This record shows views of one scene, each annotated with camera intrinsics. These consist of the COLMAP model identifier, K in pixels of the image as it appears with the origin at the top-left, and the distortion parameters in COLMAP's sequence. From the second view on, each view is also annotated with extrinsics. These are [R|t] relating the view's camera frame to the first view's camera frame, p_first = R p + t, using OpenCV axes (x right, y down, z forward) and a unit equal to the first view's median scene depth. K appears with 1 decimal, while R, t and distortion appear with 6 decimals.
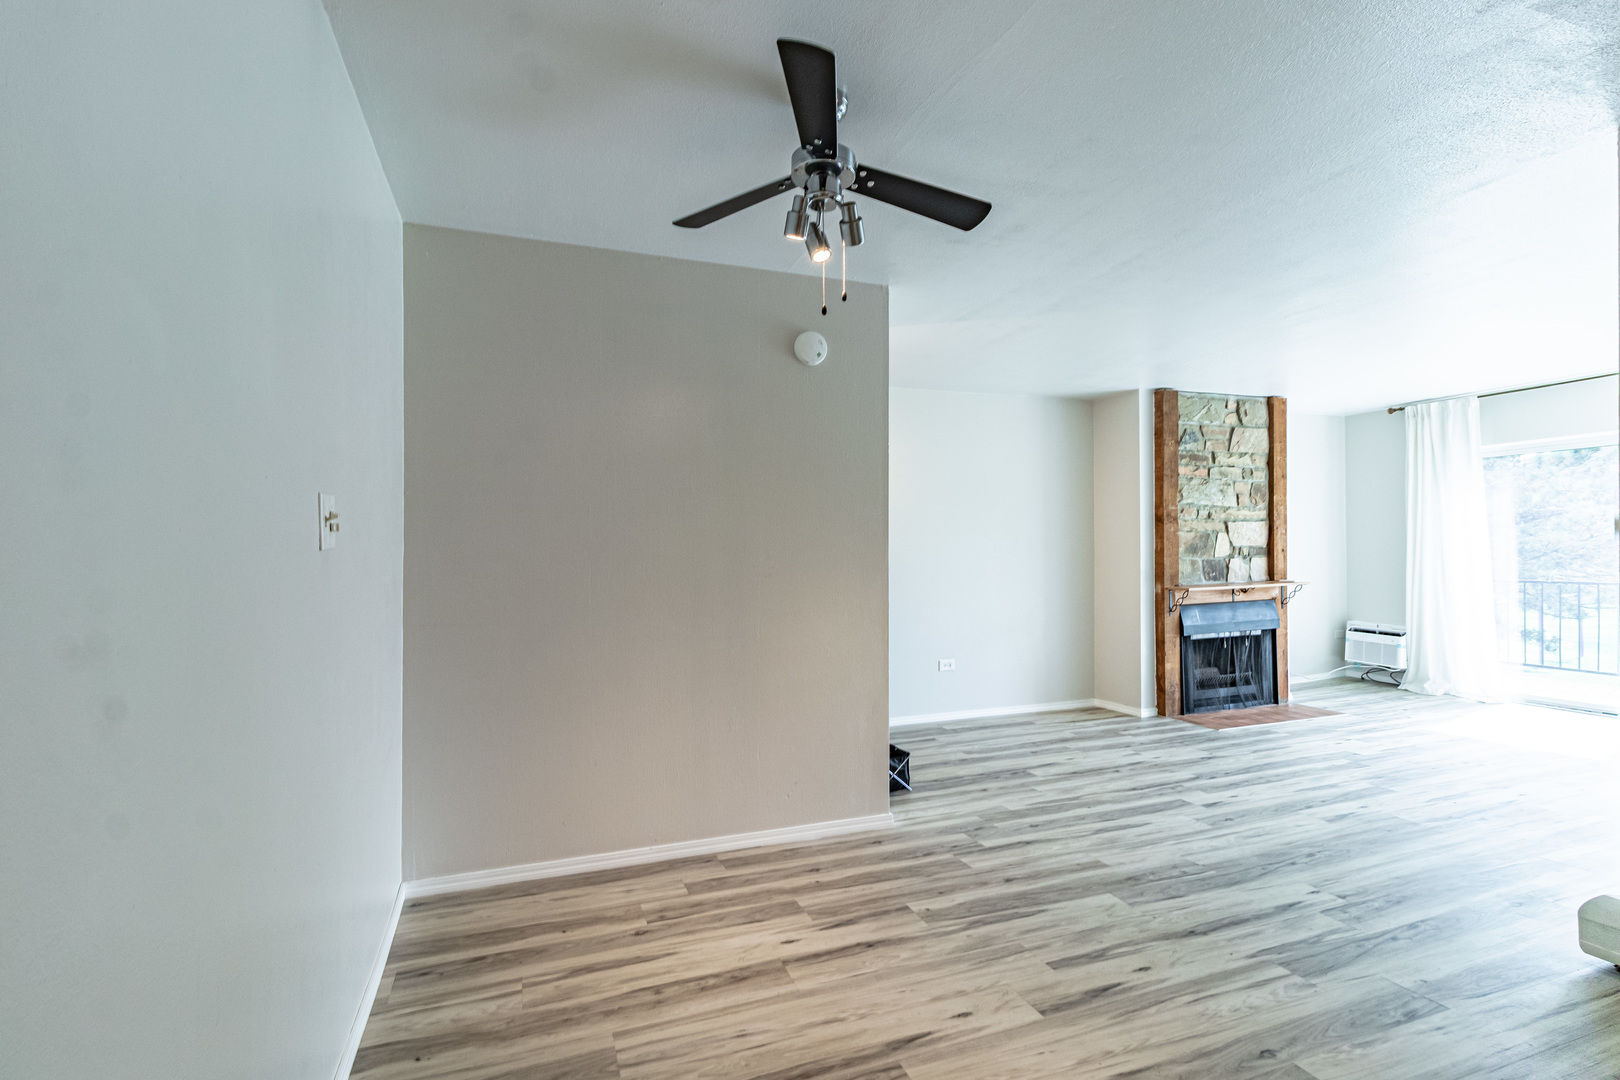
lens RADIAL K [[746.4, 0, 813.9], [0, 746.4, 547.5], [0, 0, 1]] dist [0.000706, 0.000788]
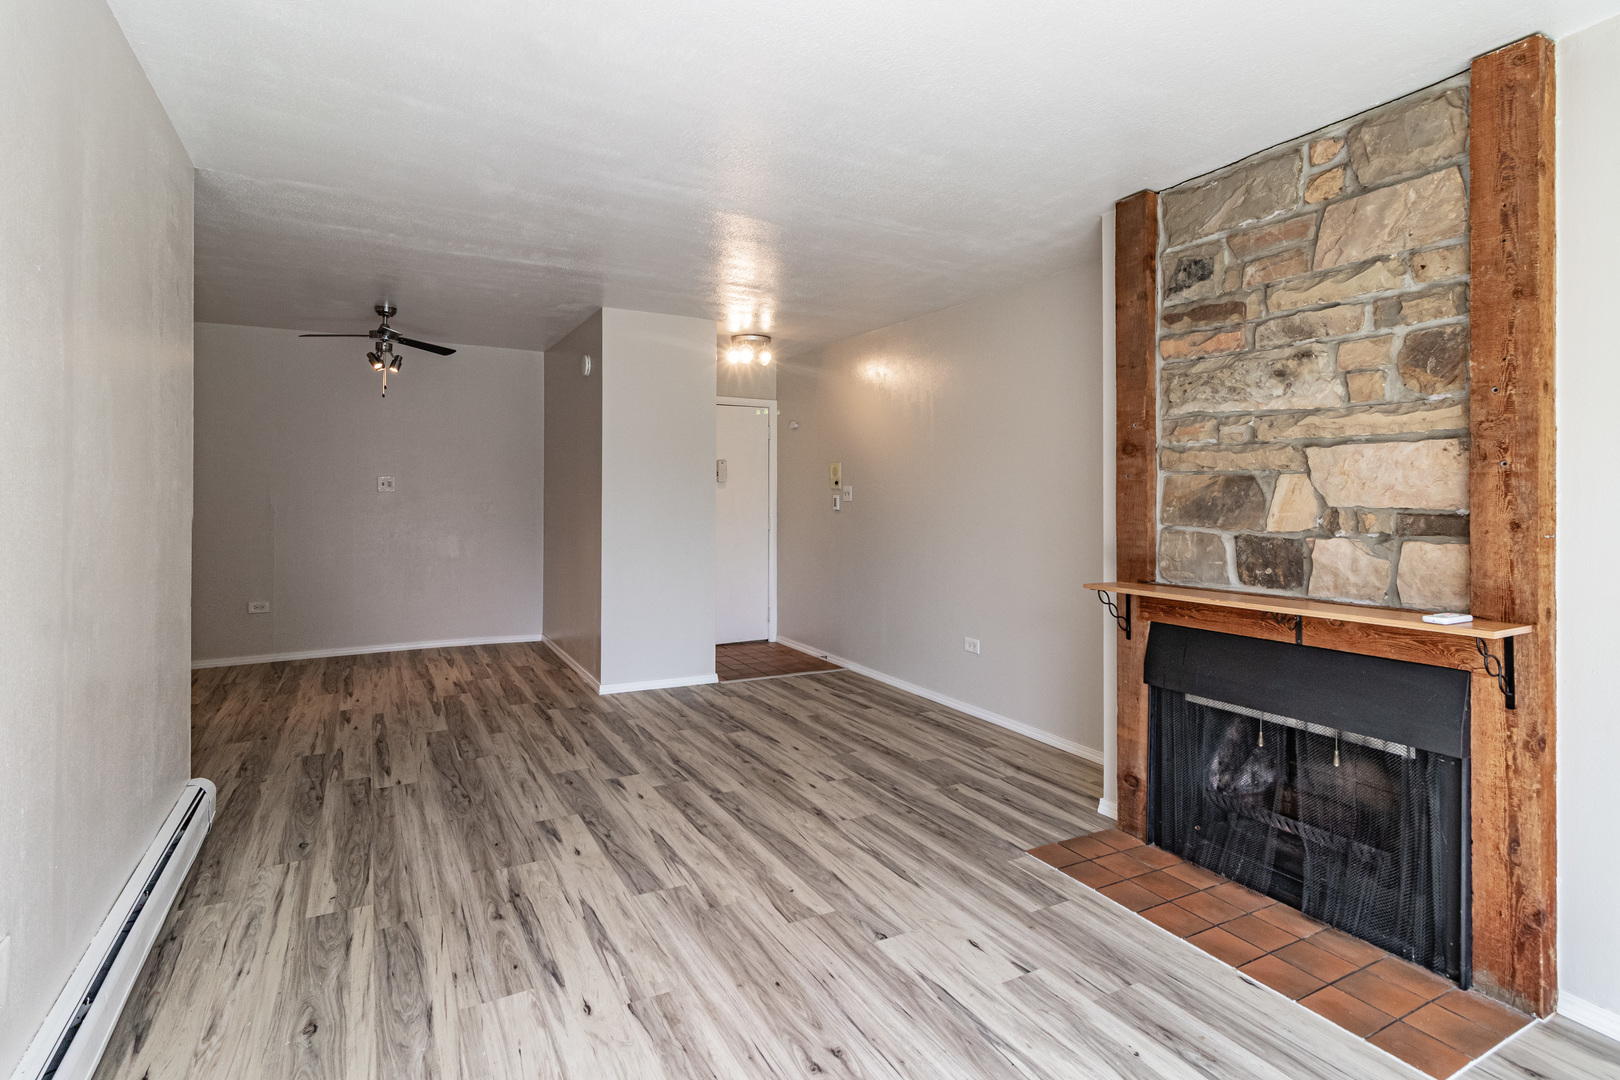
lens RADIAL K [[793.9, 0, 817.9], [0, 793.9, 489.0], [0, 0, 1]] dist [-0.000215, 0.000805]
pose [[0.160381, 0.007841, -0.987024, 0.948378], [-0.008197, 0.999945, 0.006612, -0.012268], [0.987021, 0.007030, 0.160437, 0.677634]]
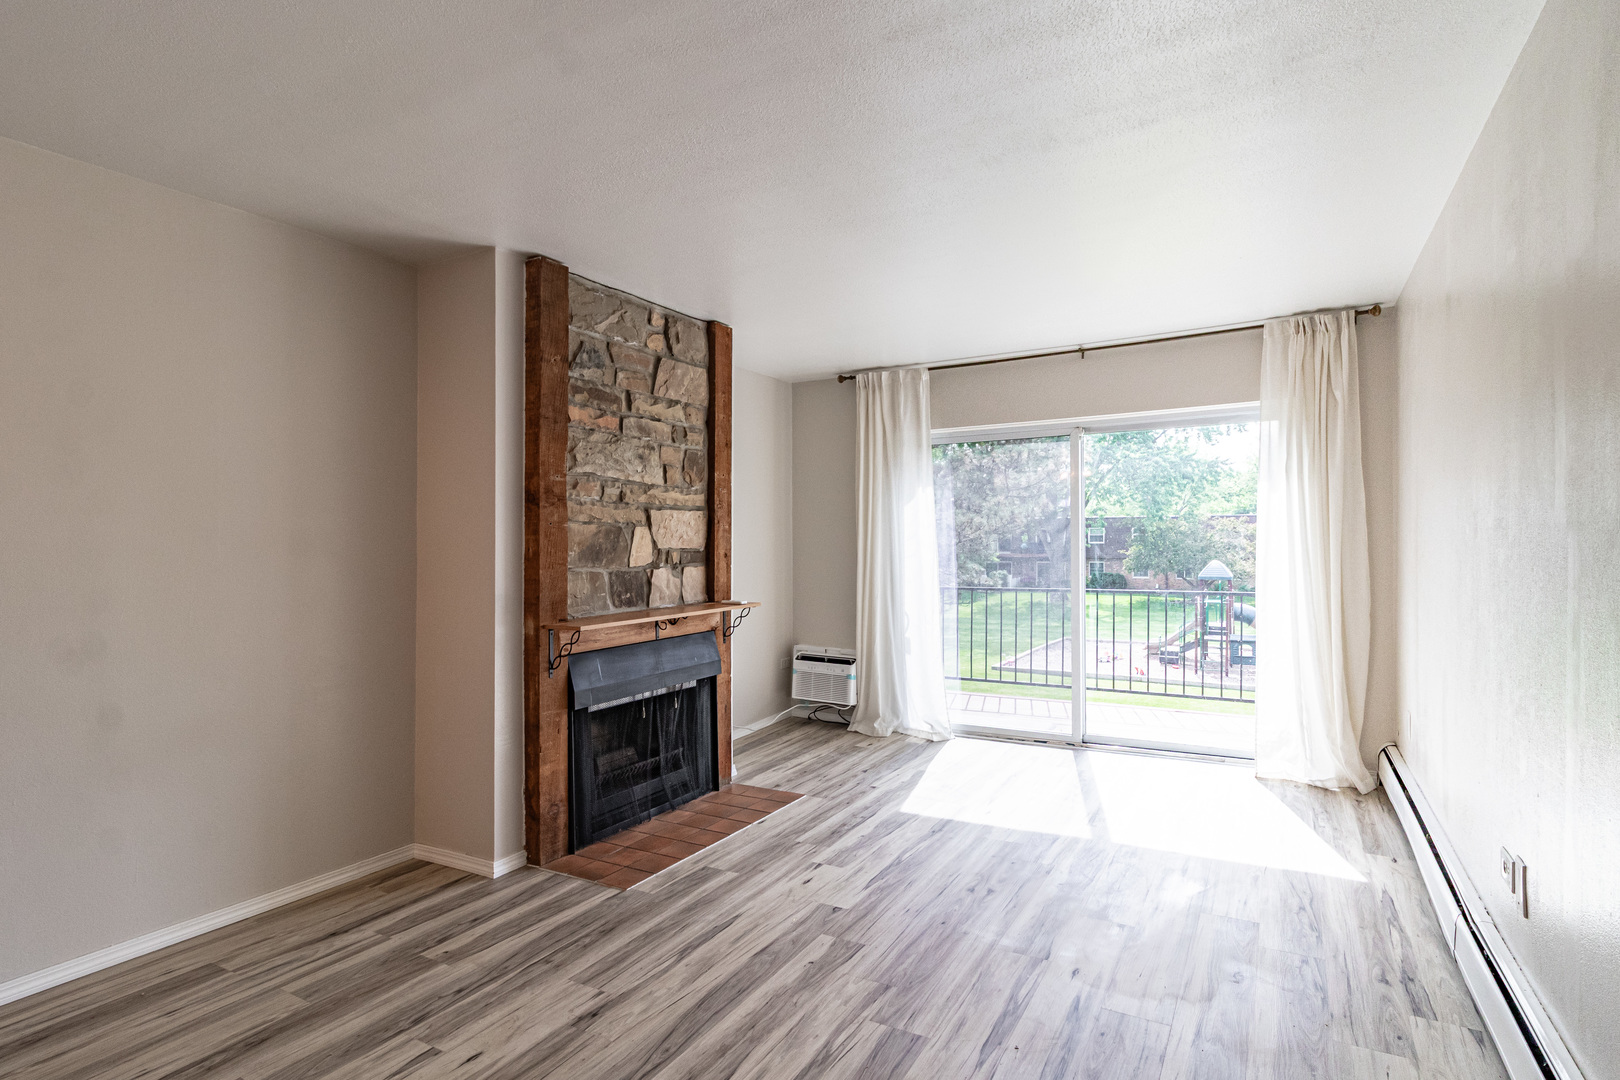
lens RADIAL K [[803.4, 0, 835.6], [0, 803.4, 538.6], [0, 0, 1]] dist [0.000563, 0.000381]
pose [[0.759433, 0.012197, 0.650471, 0.245111], [-0.004724, 0.999901, -0.013234, -0.002106], [-0.650568, 0.006978, 0.759416, 0.406491]]
